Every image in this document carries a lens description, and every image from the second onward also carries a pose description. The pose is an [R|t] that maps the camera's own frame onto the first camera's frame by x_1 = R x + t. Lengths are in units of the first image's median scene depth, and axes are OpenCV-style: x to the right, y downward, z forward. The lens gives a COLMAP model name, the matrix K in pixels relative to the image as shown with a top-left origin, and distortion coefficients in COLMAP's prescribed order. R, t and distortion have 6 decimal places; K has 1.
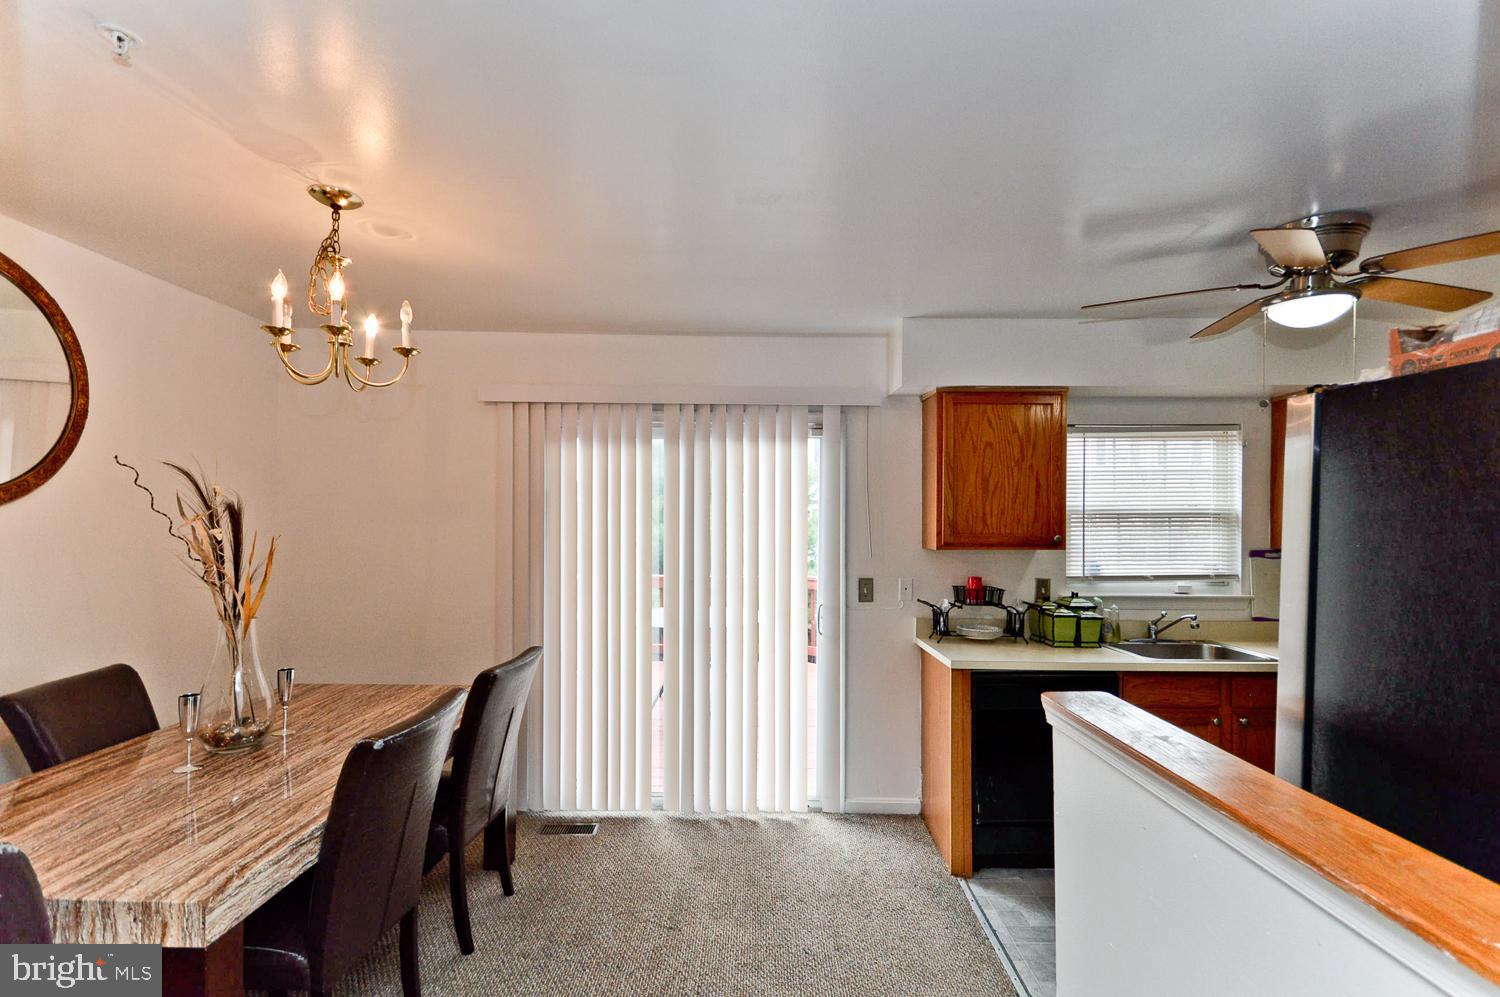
lens RADIAL K [[662.2, 0, 750.7], [0, 662.2, 520.8], [0, 0, 1]] dist [-0.000528, -0.000124]
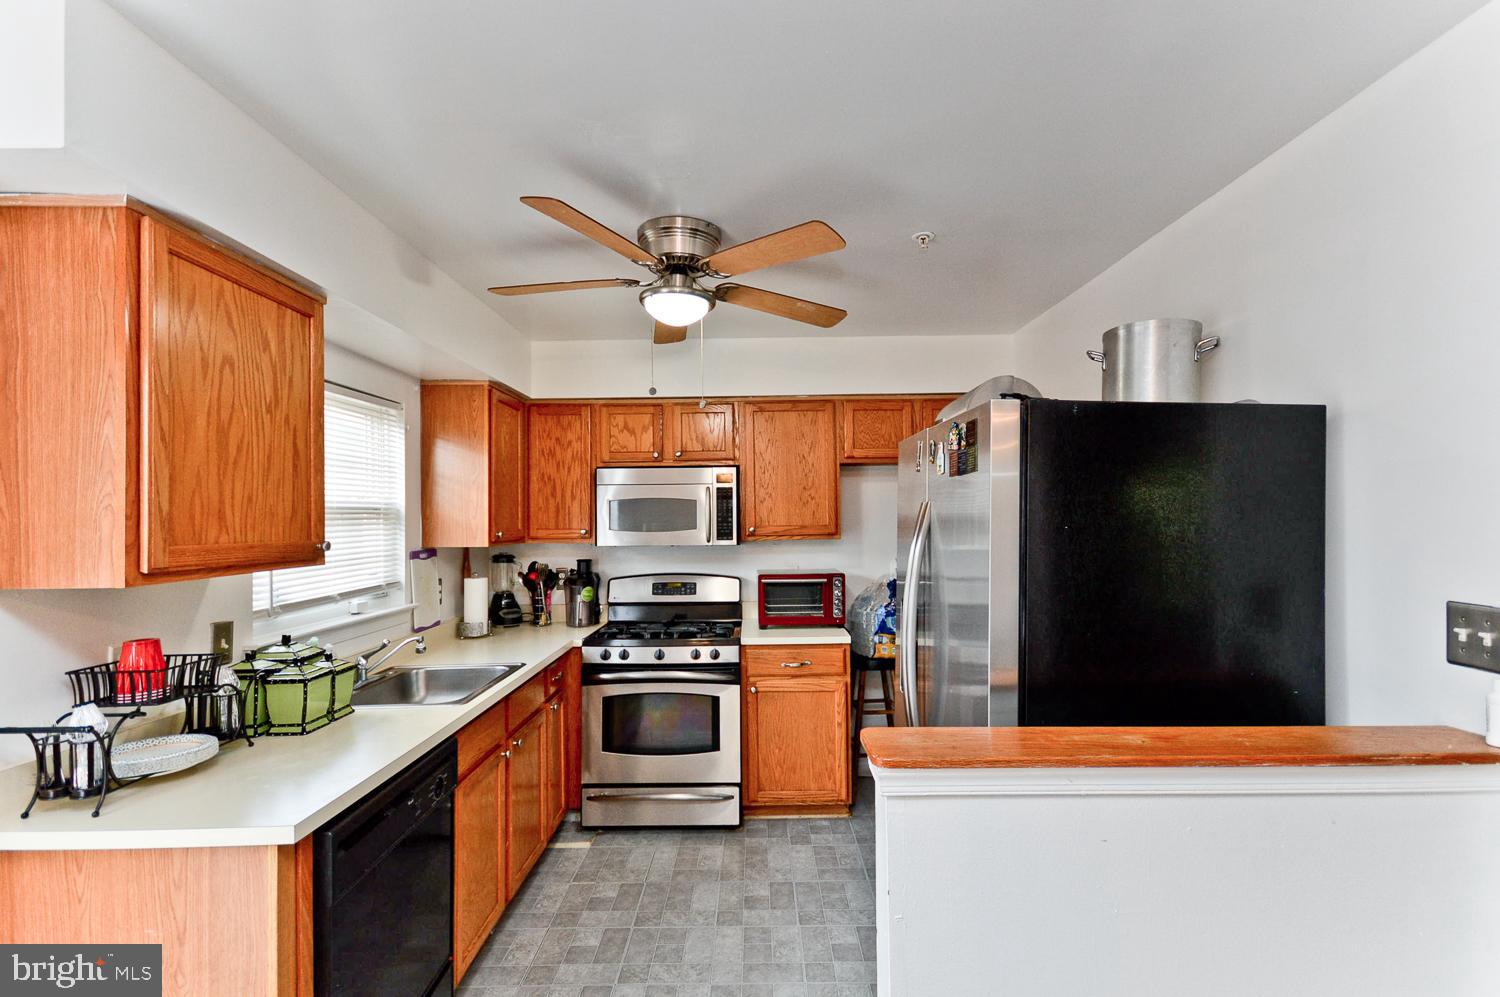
lens RADIAL K [[688.6, 0, 748.7], [0, 688.6, 514.0], [0, 0, 1]] dist [-0.001343, -0.000165]
pose [[0.002737, 0.002643, 0.999993, -0.149652], [0.011258, 0.999933, -0.002674, 0.003464], [-0.999933, 0.011265, 0.002707, 0.613017]]
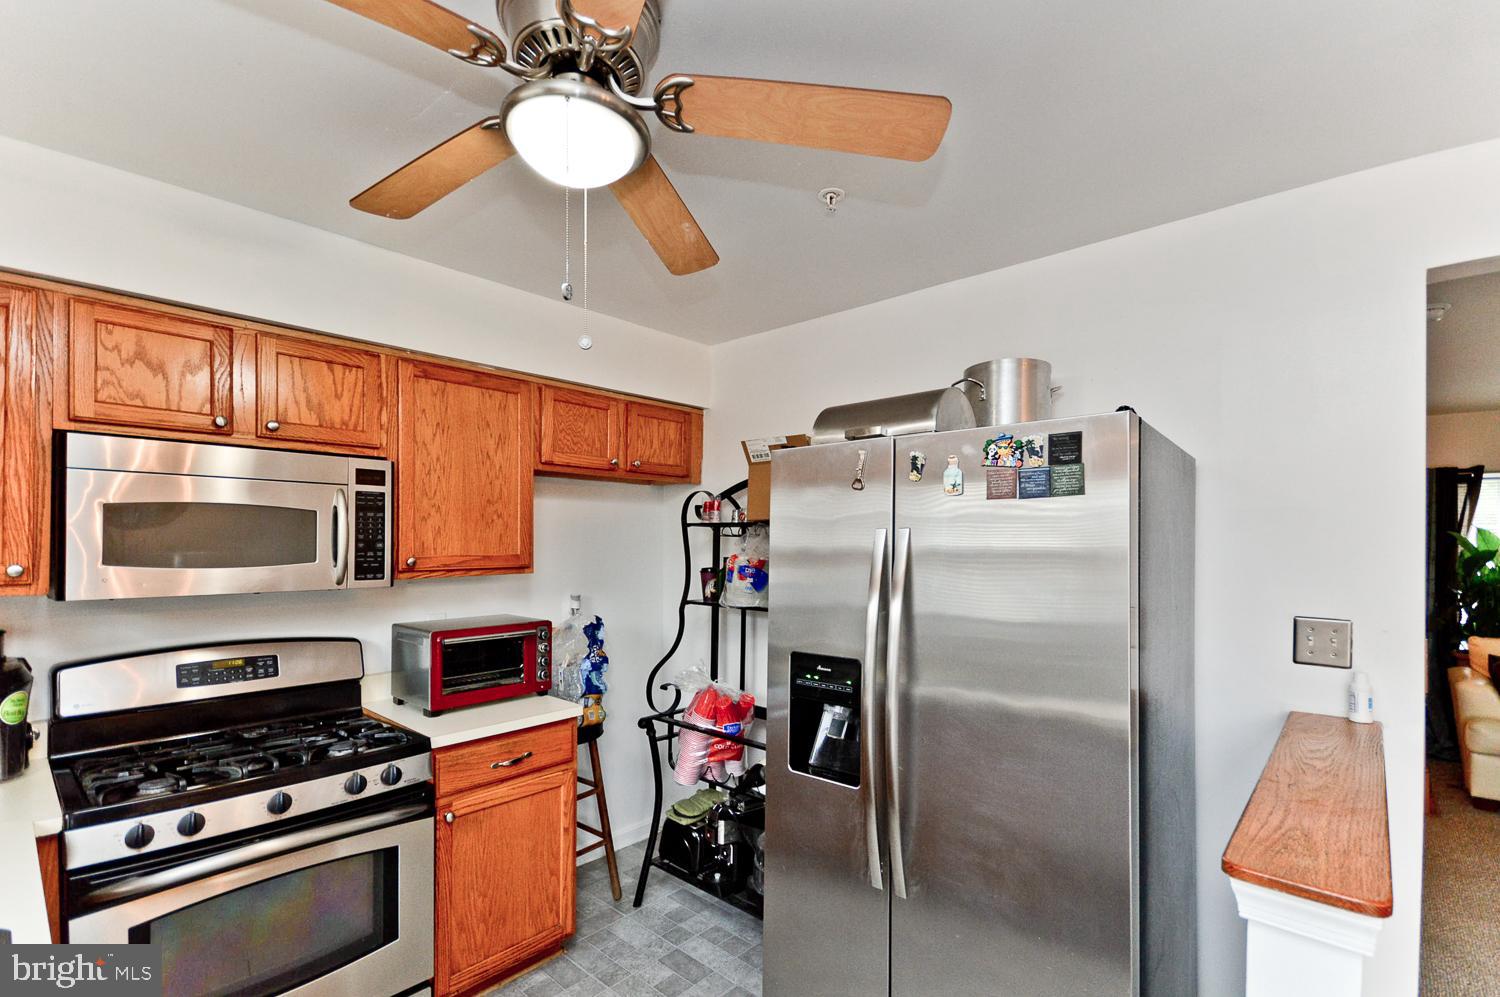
lens RADIAL K [[677.0, 0, 751.1], [0, 677.0, 541.1], [0, 0, 1]] dist [0.003099, 0.000101]
pose [[-0.746518, -0.005877, 0.665339, 0.266940], [-0.005719, 0.999981, 0.002416, 0.001018], [-0.665340, -0.002001, -0.746537, 0.913082]]
